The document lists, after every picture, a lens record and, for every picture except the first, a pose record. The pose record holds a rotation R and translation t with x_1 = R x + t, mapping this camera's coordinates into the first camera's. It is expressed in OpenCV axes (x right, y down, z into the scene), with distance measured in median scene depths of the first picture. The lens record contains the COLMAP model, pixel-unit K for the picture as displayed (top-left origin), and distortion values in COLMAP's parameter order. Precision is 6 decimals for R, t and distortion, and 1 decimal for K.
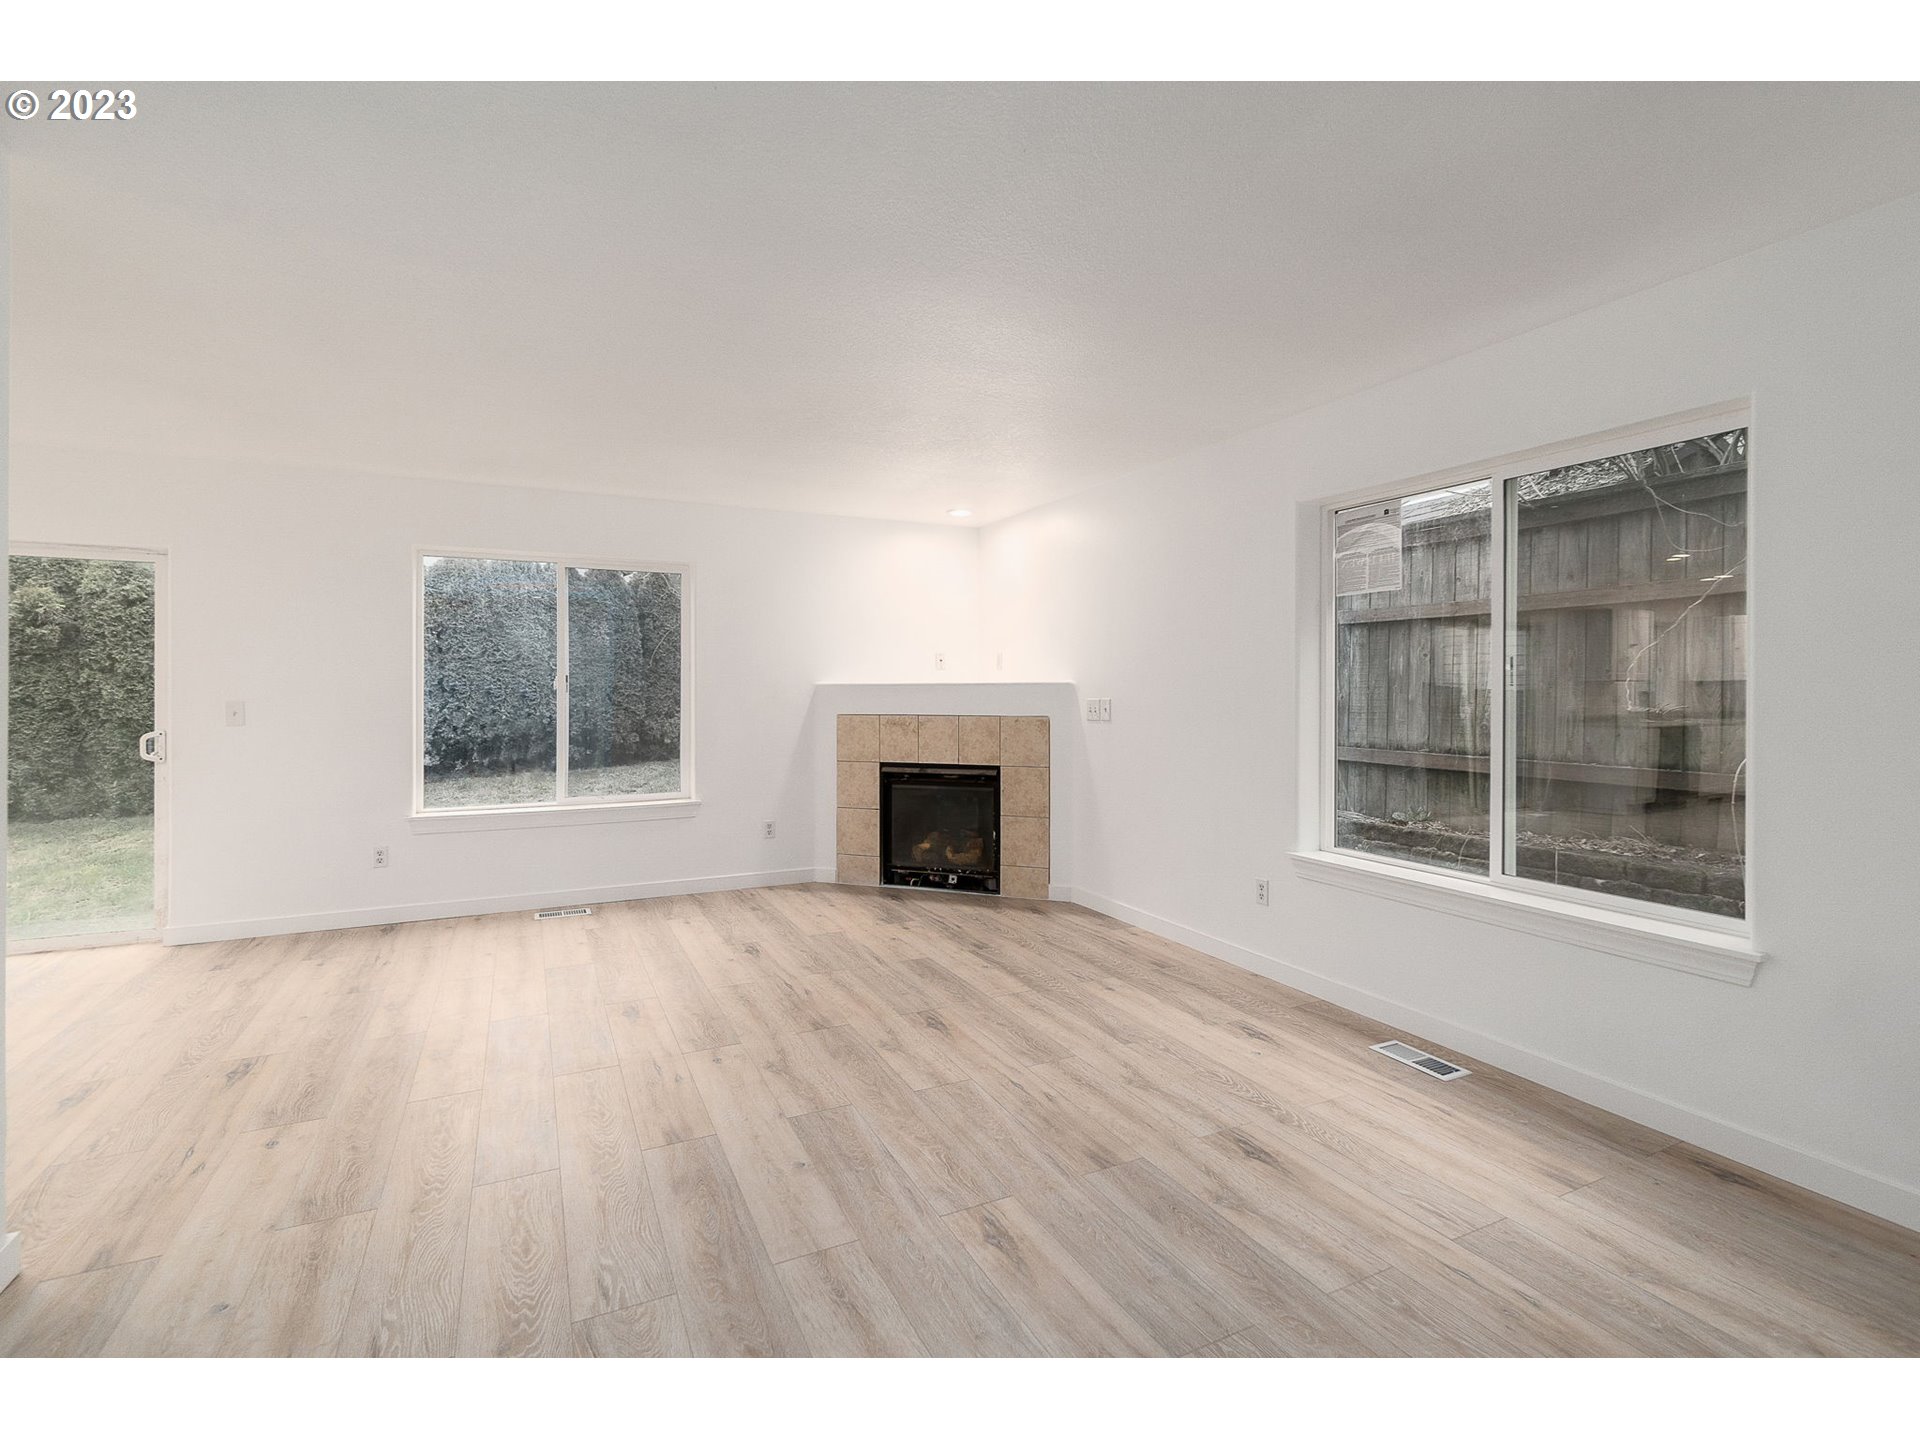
lens RADIAL K [[880.0, 0, 934.6], [0, 880.0, 683.9], [0, 0, 1]] dist [0.002929, -0.000011]
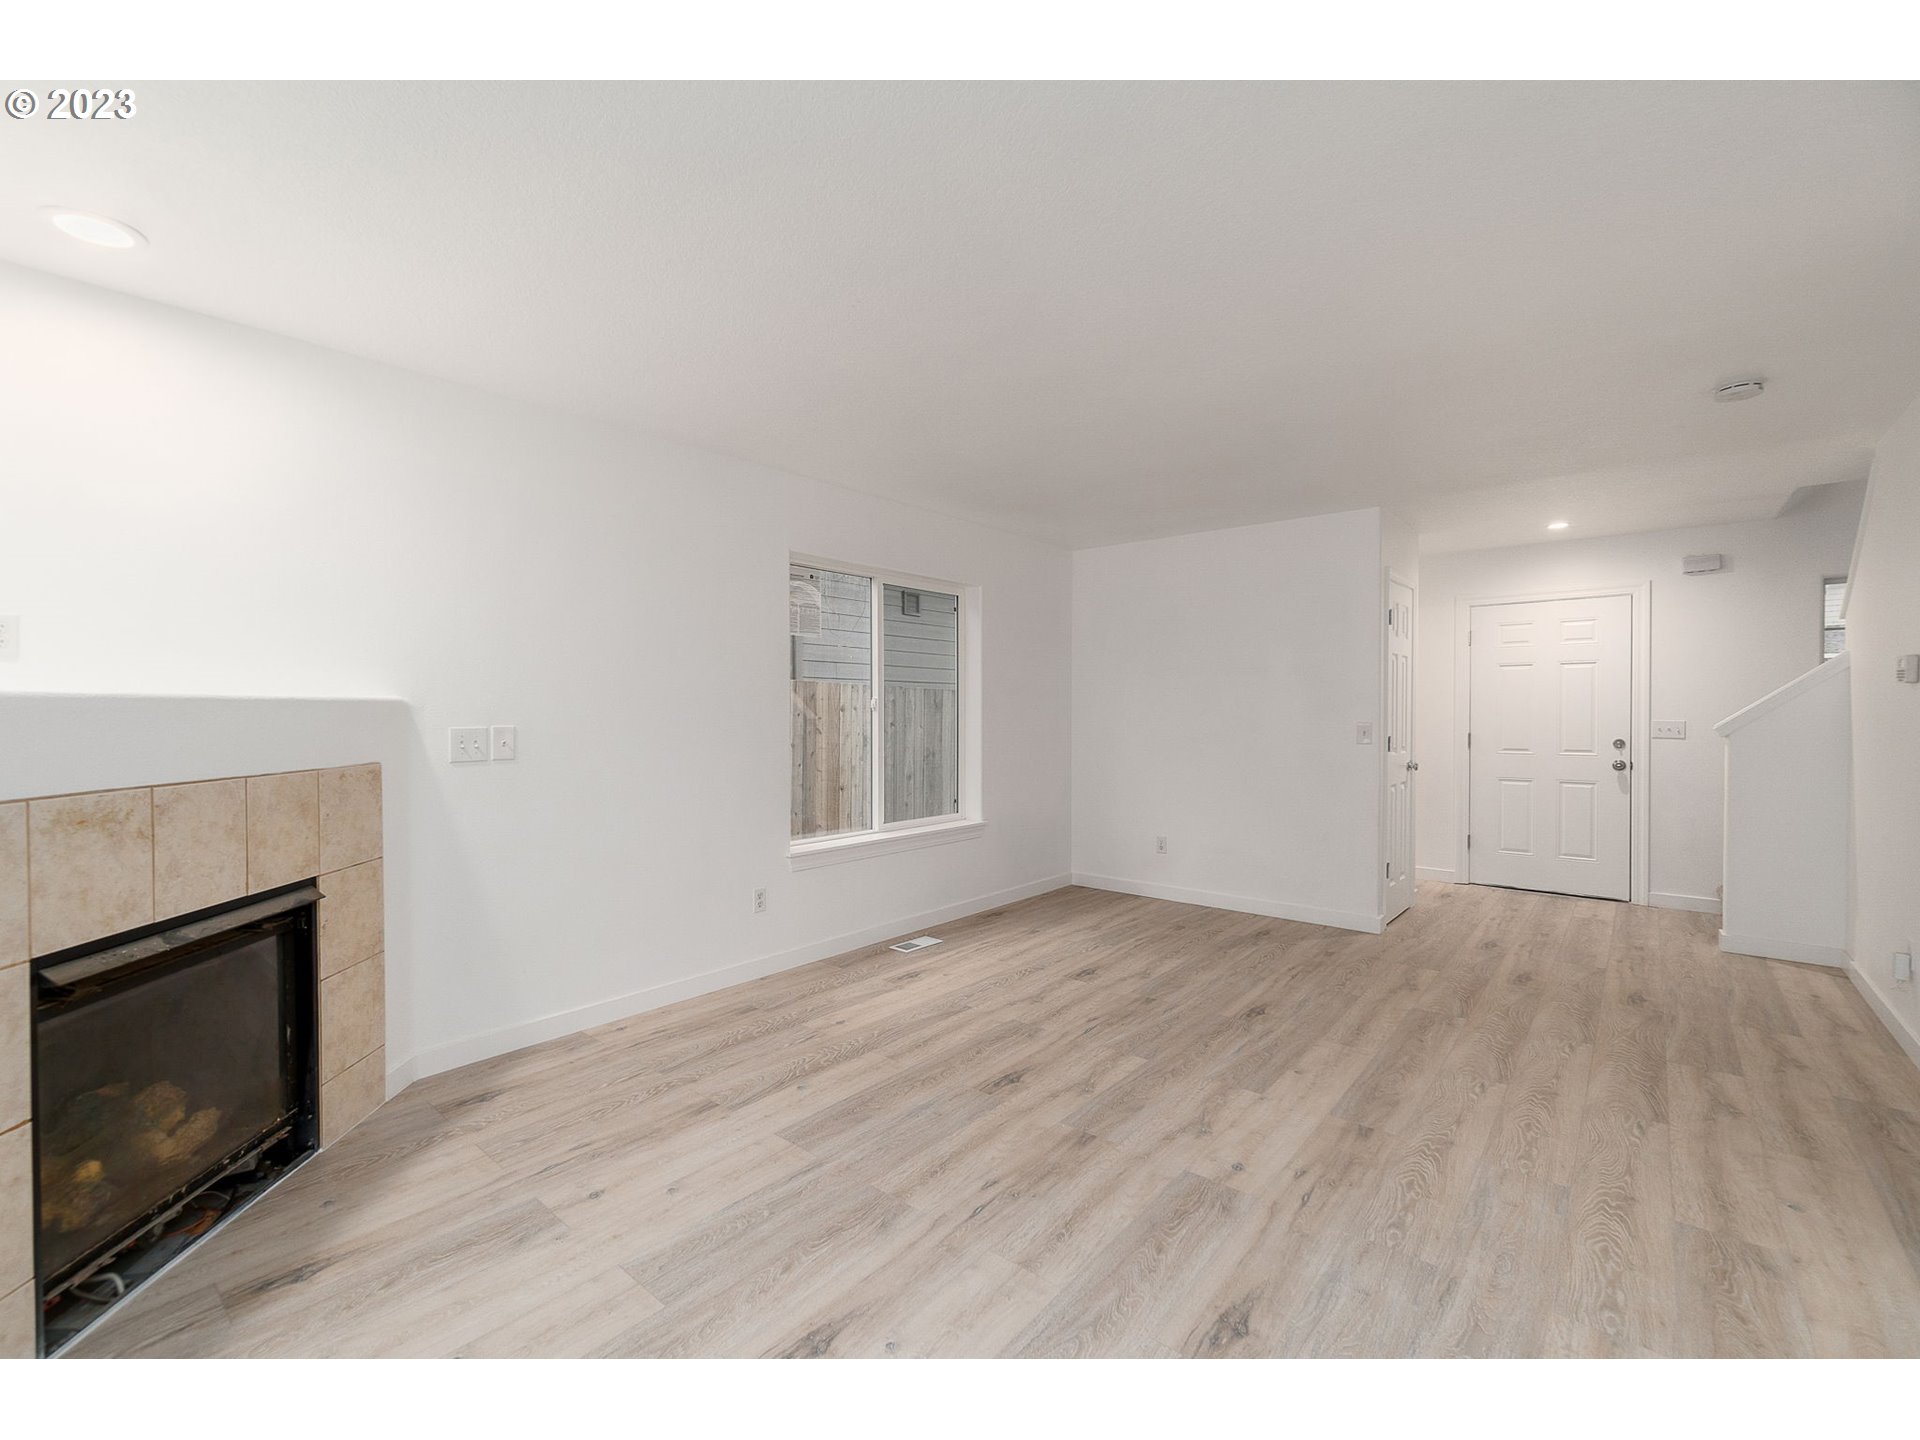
lens RADIAL K [[819.2, 0, 960.0], [0, 819.2, 720.0], [0, 0, 1]] dist [-0.008421, -0.000056]
pose [[-0.419691, -0.009590, 0.907617, -0.605090], [-0.004458, 0.999954, 0.008504, 0.006572], [-0.907656, -0.000477, -0.419714, 1.144015]]
